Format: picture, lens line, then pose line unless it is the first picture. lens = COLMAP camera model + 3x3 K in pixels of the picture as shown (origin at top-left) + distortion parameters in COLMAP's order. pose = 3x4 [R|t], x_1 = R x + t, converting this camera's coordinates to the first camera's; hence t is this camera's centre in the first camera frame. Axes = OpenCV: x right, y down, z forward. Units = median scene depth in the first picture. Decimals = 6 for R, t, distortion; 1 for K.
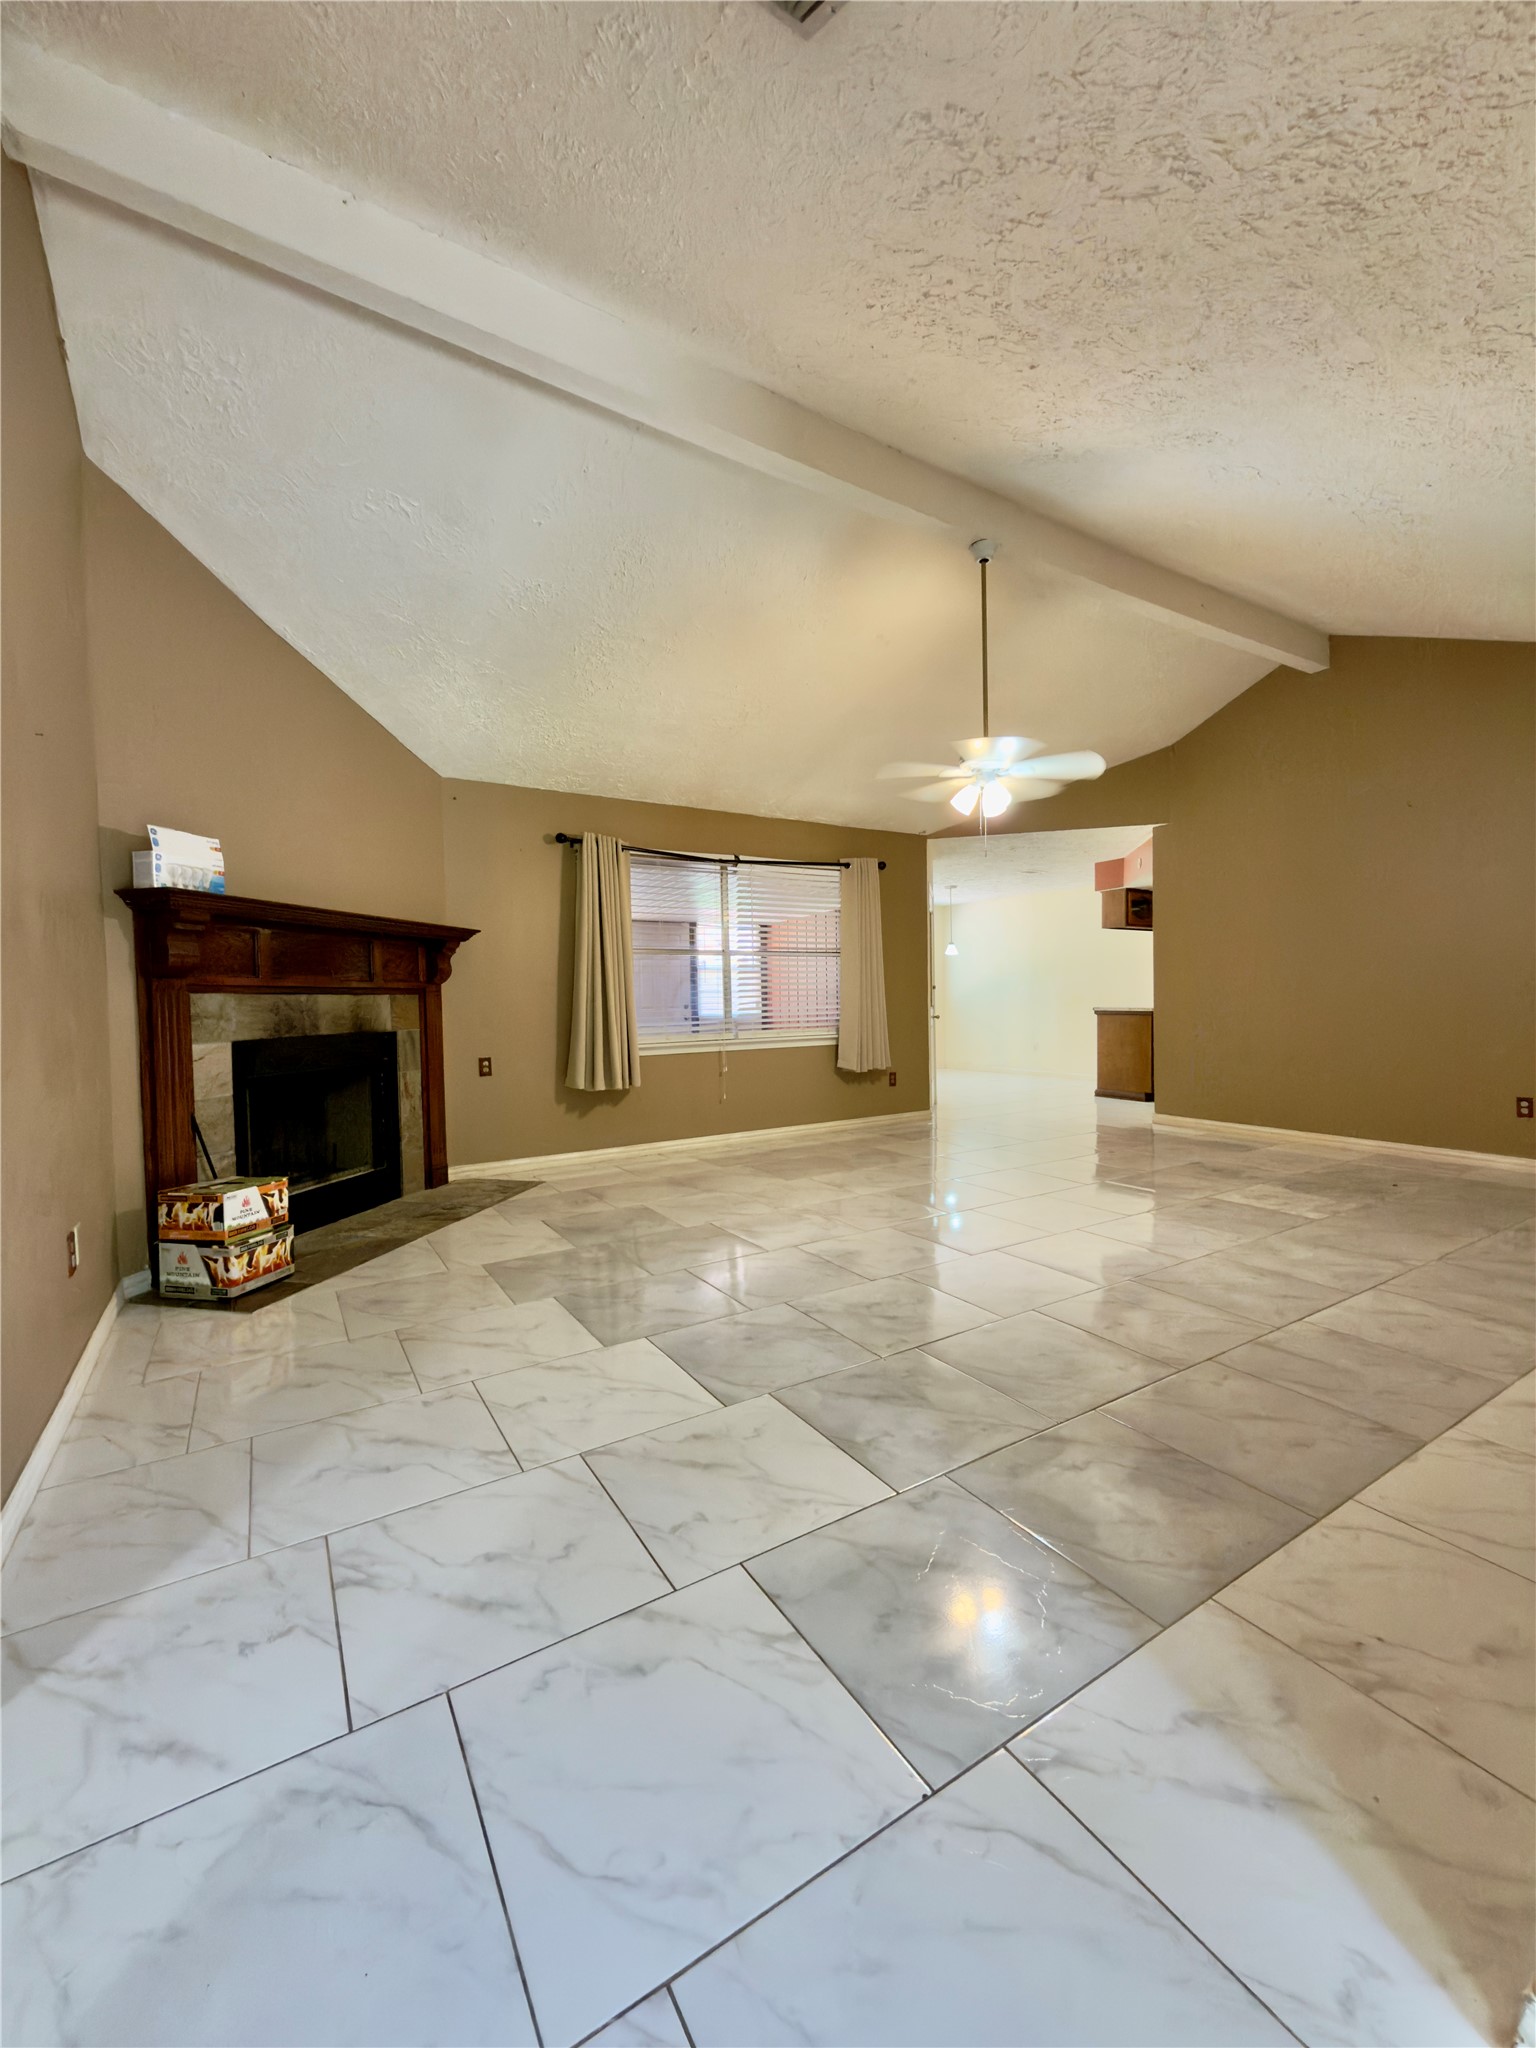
lens RADIAL K [[816.3, 0, 769.8], [0, 816.3, 1031.1], [0, 0, 1]] dist [-0.001275, -0.000524]
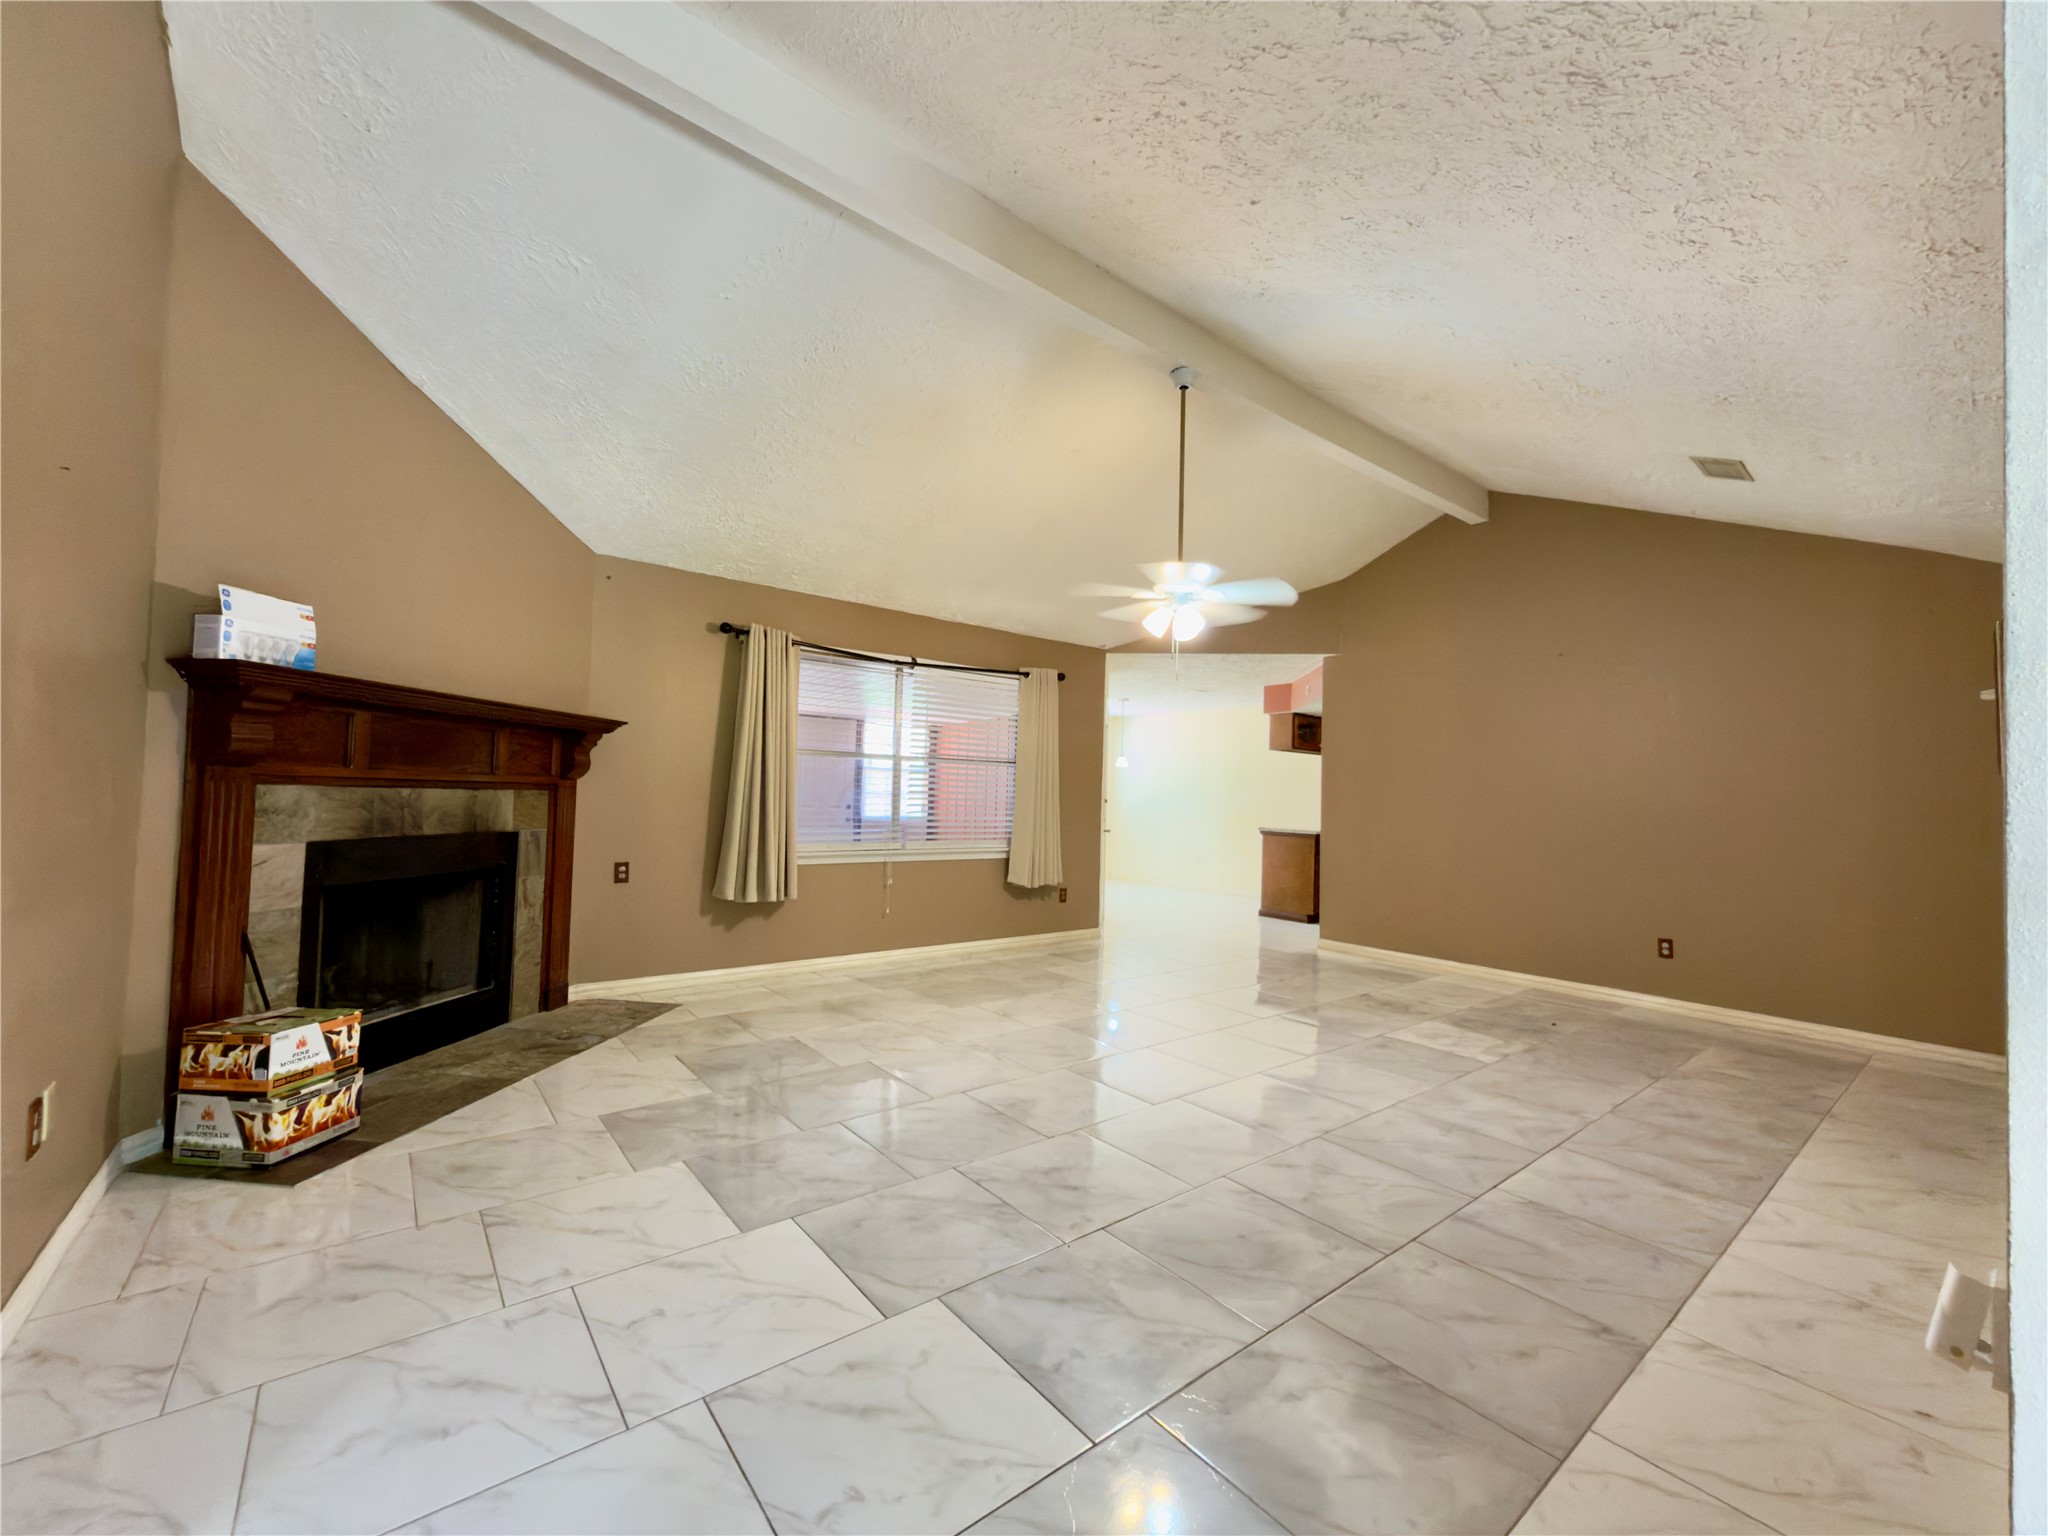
lens RADIAL K [[816.3, 0, 1029.0], [0, 816.3, 773.5], [0, 0, 1]] dist [-0.001275, -0.000524]
pose [[0.991668, 0.050058, 0.118694, -0.025808], [-0.042004, 0.996703, -0.069412, -0.035111], [-0.121778, 0.063848, 0.990502, 0.079091]]
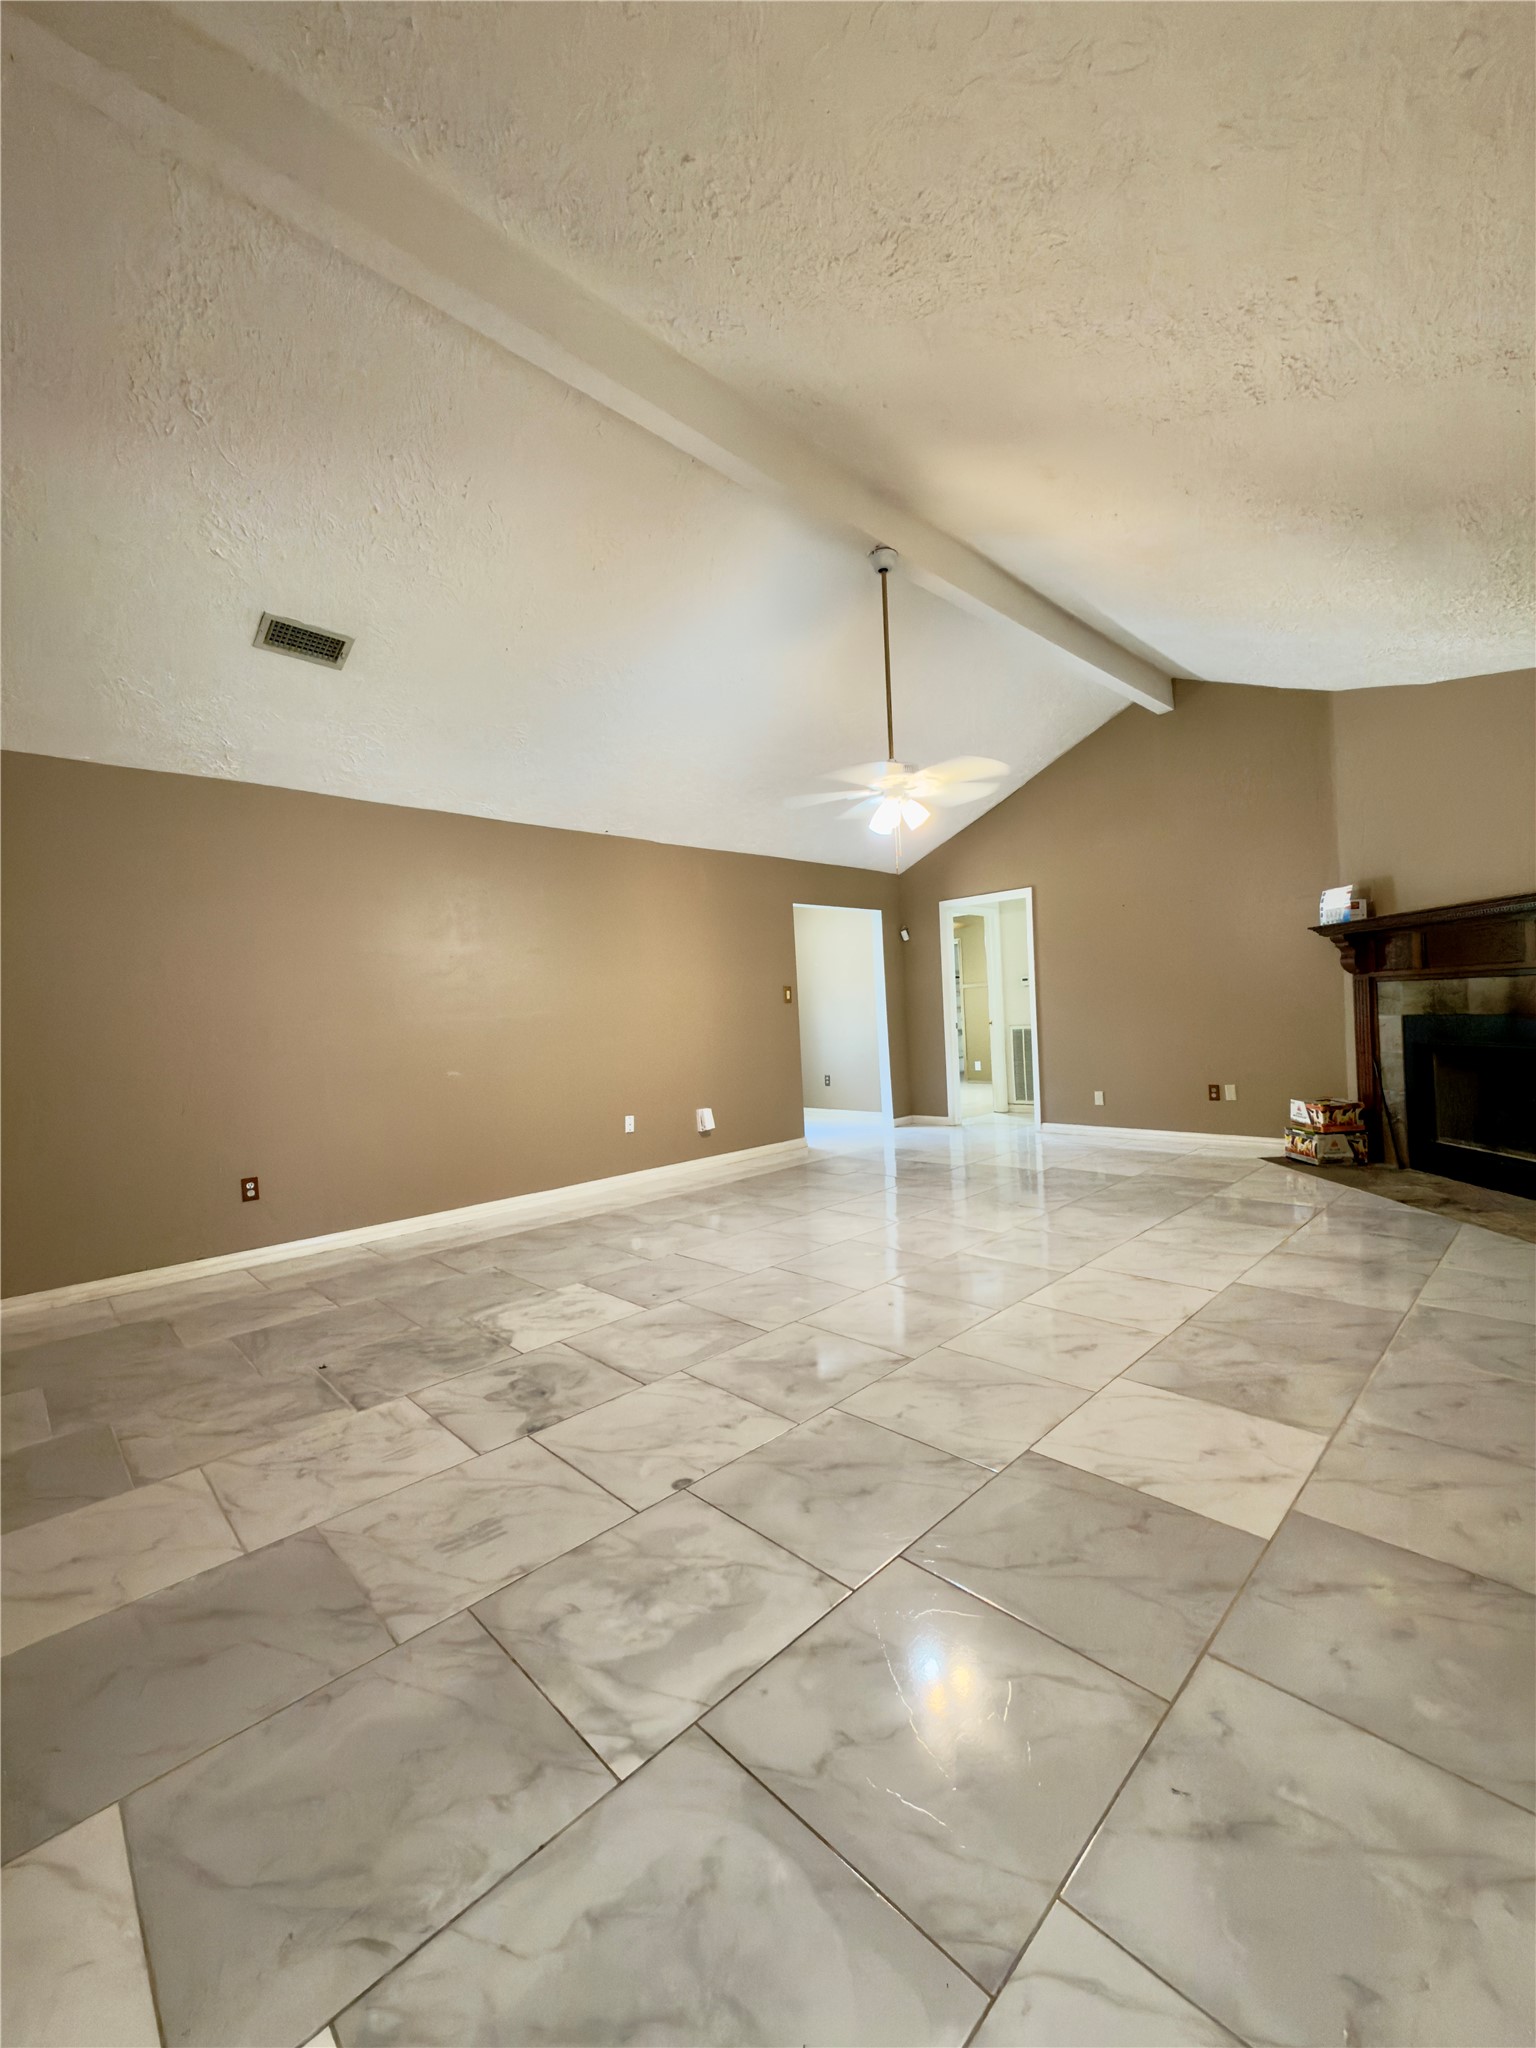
lens RADIAL K [[816.3, 0, 770.0], [0, 816.3, 1023.2], [0, 0, 1]] dist [-0.001275, -0.000524]
pose [[-0.975660, 0.068033, -0.208467, 0.789034], [0.057905, 0.996844, 0.054312, -0.127488], [0.211504, 0.040919, -0.976520, 2.426062]]
